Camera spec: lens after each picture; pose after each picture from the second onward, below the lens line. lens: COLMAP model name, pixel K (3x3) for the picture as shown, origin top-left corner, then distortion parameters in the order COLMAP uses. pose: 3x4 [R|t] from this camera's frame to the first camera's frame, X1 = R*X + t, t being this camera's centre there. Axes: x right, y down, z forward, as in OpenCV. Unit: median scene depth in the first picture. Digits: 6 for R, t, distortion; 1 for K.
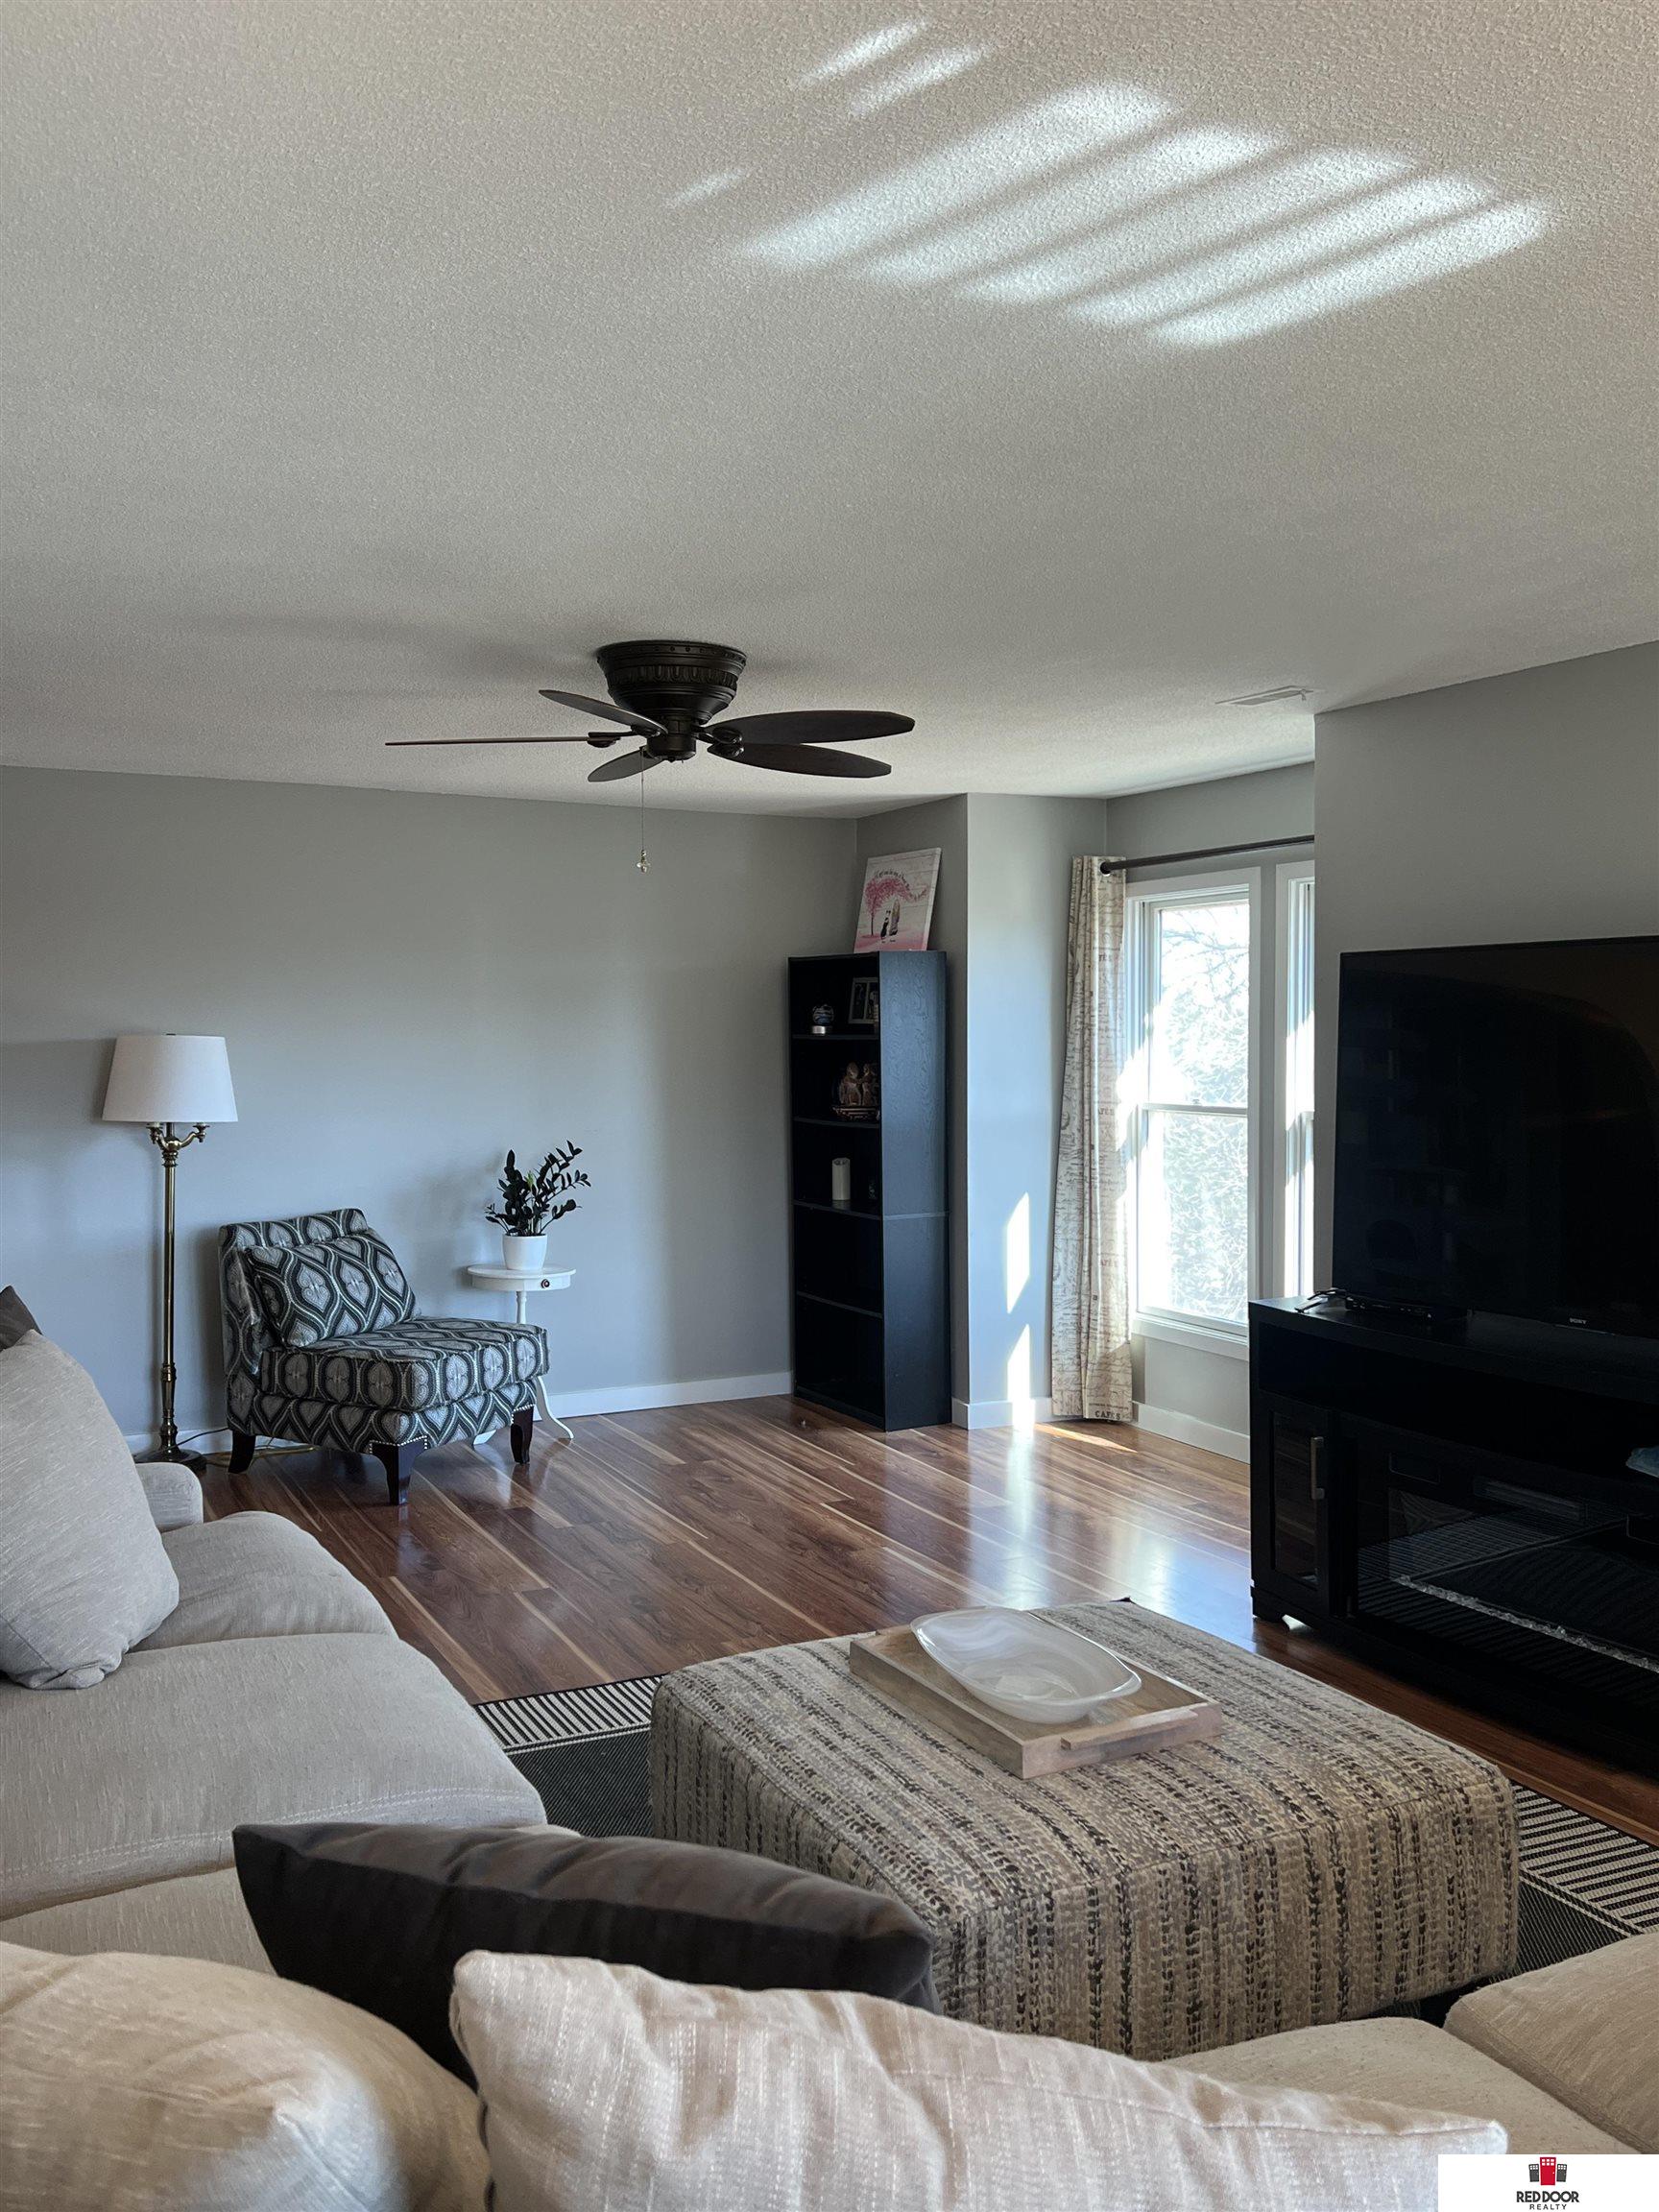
lens RADIAL K [[1877.9, 0, 821.9], [0, 1877.9, 1084.3], [0, 0, 1]] dist [0.081471, -0.080664]
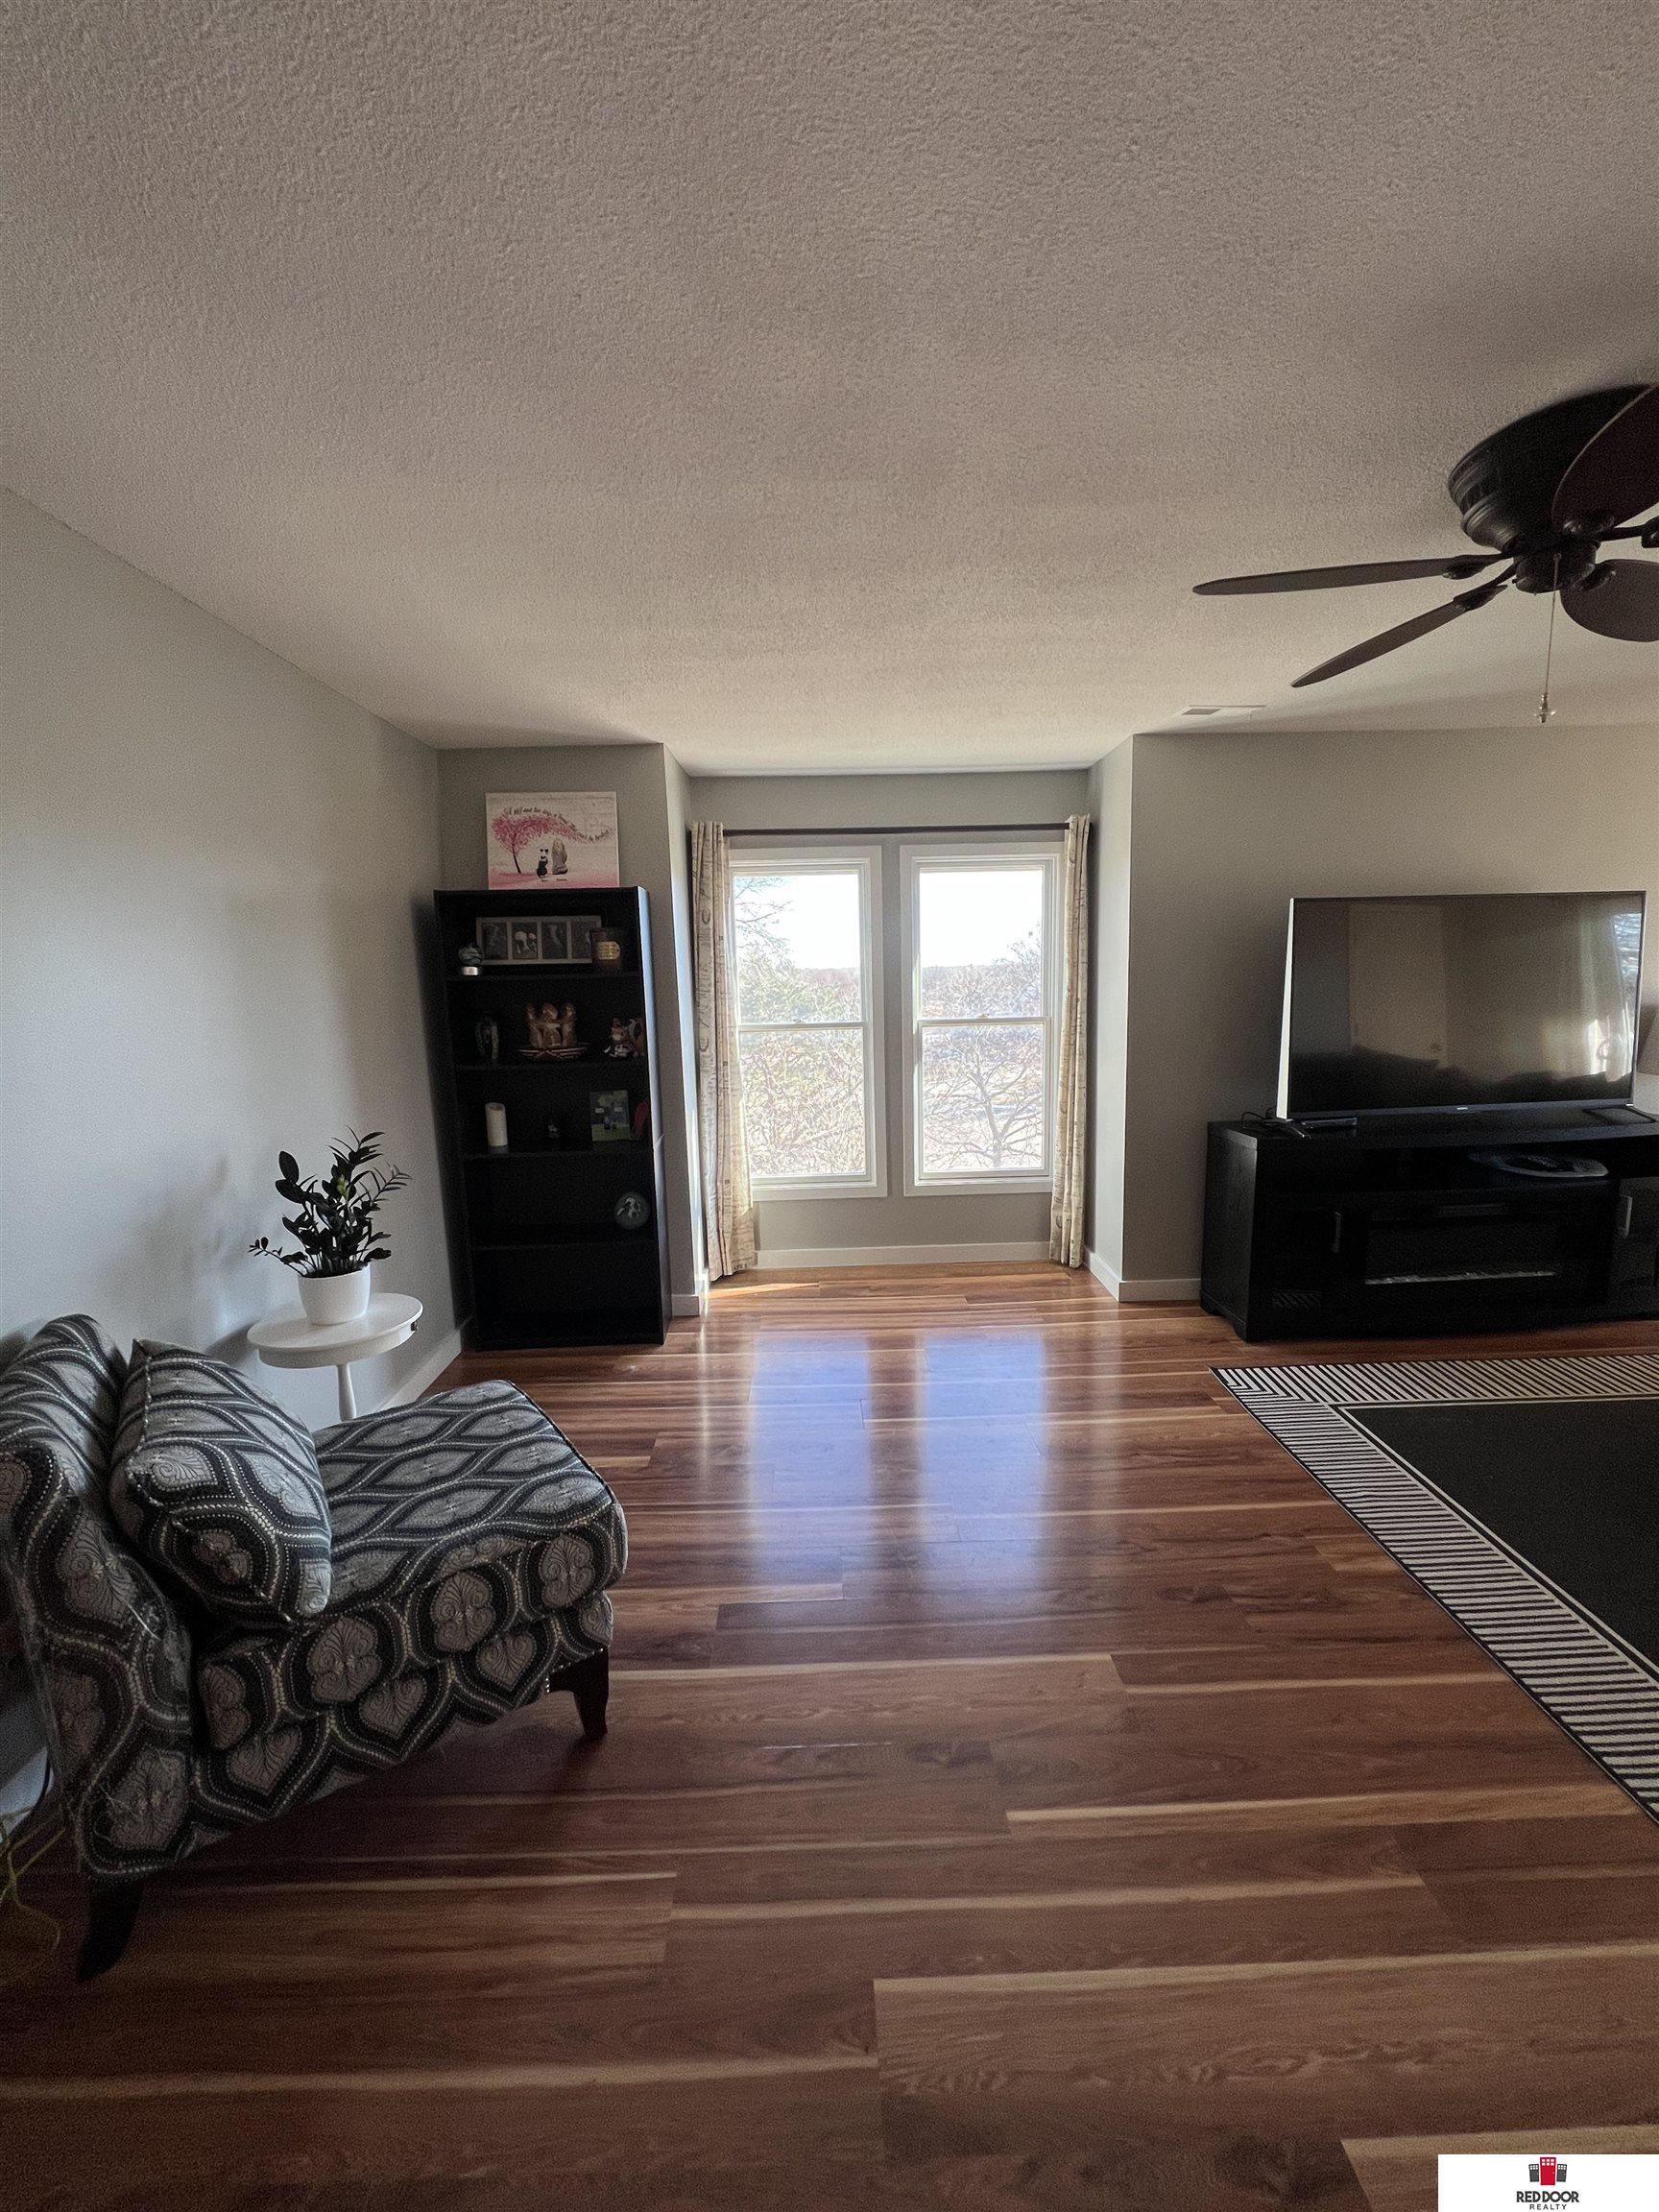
lens RADIAL K [[883.5, 0, 823.3], [0, 883.5, 1106.0], [0, 0, 1]] dist [0.000110, -0.000740]
pose [[0.420221, -0.137722, 0.896910, -0.401501], [0.051100, 0.990438, 0.128142, -0.011553], [-0.905982, -0.008016, 0.423240, 0.776072]]
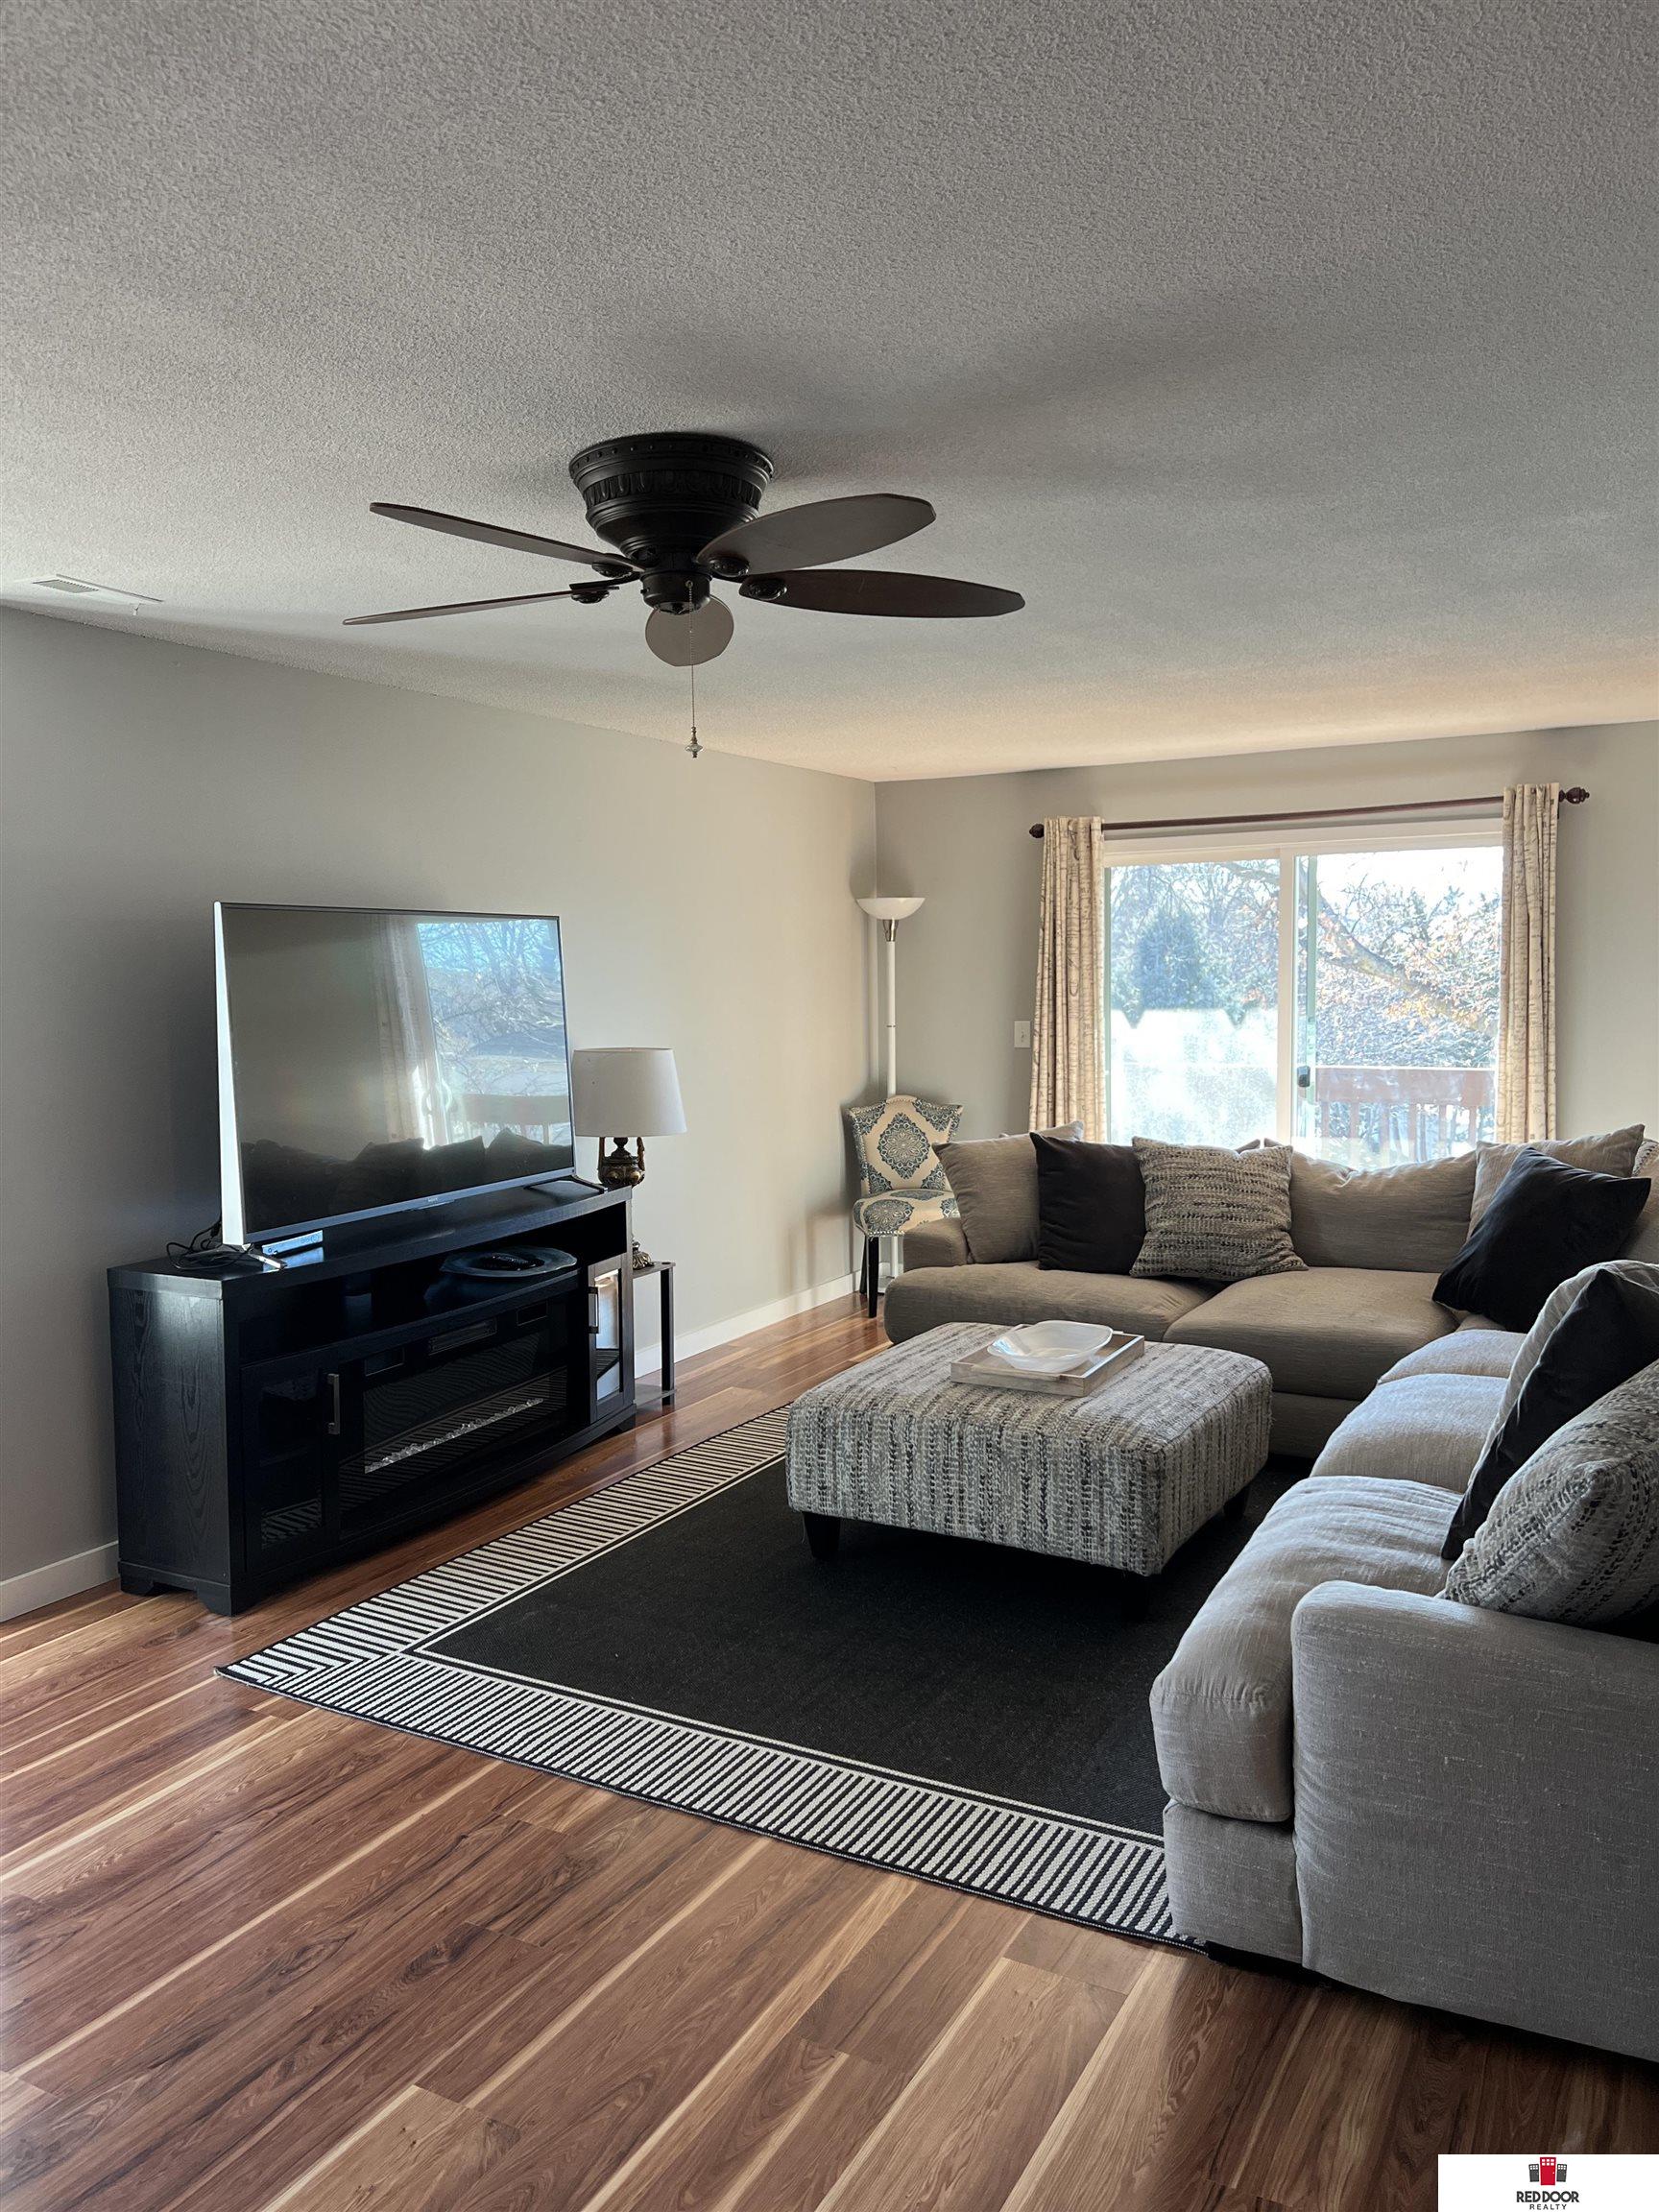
lens RADIAL K [[1667.9, 0, 811.8], [0, 1667.9, 1110.4], [0, 0, 1]] dist [0.067748, -0.070153]
pose [[-0.570617, -0.060792, 0.818963, -0.456942], [0.038783, 0.994149, 0.100818, -0.029198], [-0.820300, 0.089290, -0.564920, 0.931817]]
